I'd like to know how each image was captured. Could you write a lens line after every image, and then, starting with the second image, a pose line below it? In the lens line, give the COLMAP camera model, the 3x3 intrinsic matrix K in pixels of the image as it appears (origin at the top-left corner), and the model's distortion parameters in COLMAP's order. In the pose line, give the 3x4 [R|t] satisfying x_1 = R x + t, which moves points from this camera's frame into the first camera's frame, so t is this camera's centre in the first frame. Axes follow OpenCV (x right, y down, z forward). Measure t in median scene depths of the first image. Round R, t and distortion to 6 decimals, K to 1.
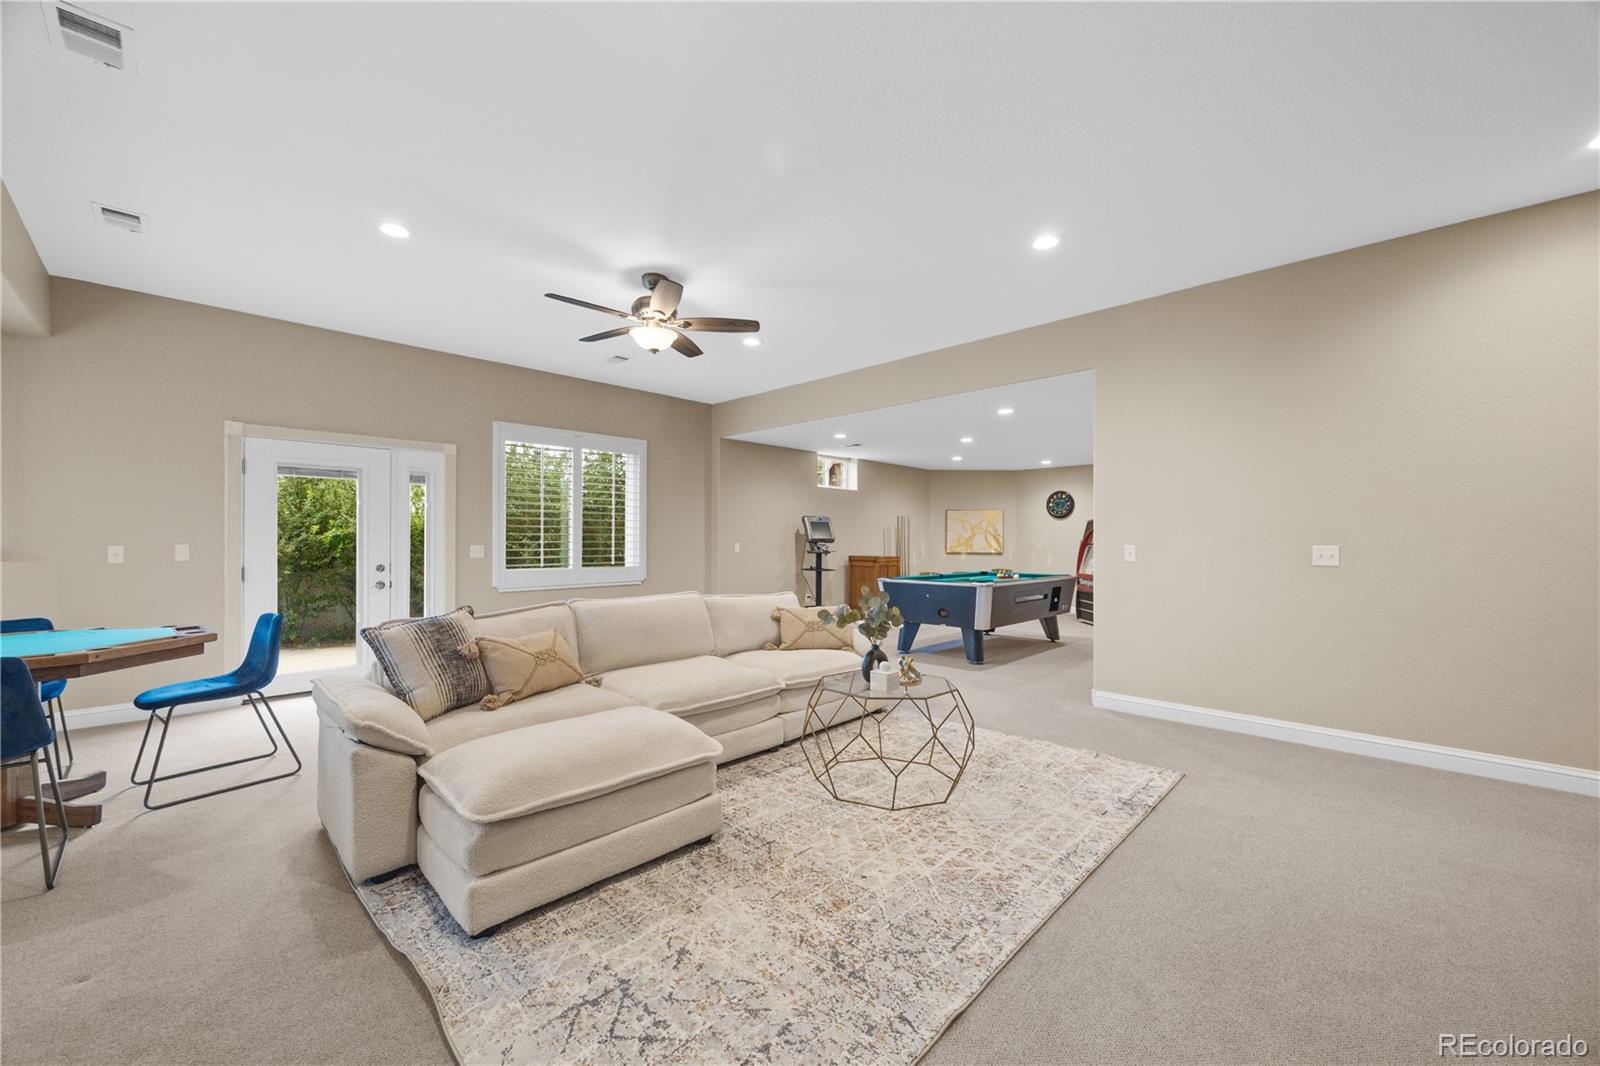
lens RADIAL K [[610.9, 0, 807.9], [0, 610.9, 542.0], [0, 0, 1]] dist [0.000031, -0.000089]
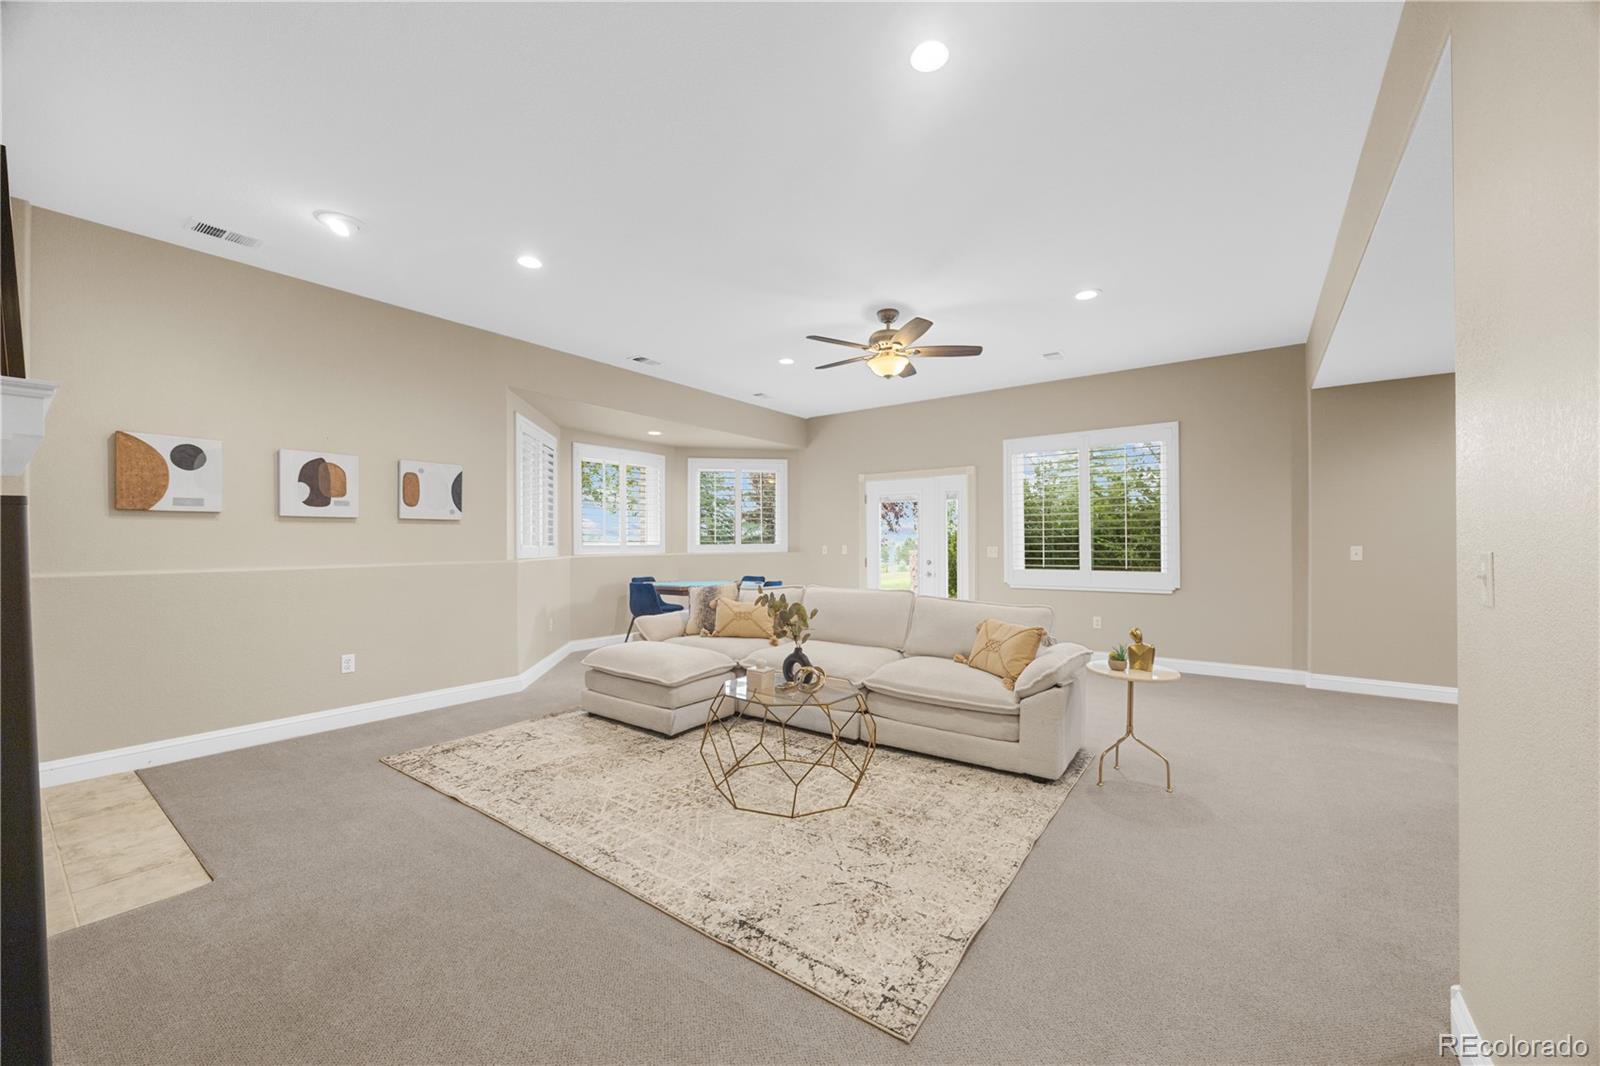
lens RADIAL K [[610.9, 0, 807.9], [0, 610.9, 542.0], [0, 0, 1]] dist [0.000031, -0.000089]
pose [[0.140457, -0.003326, -0.990081, 1.061502], [-0.001842, 0.999992, -0.003620, 0.001830], [0.990085, 0.002332, 0.140450, 0.854231]]
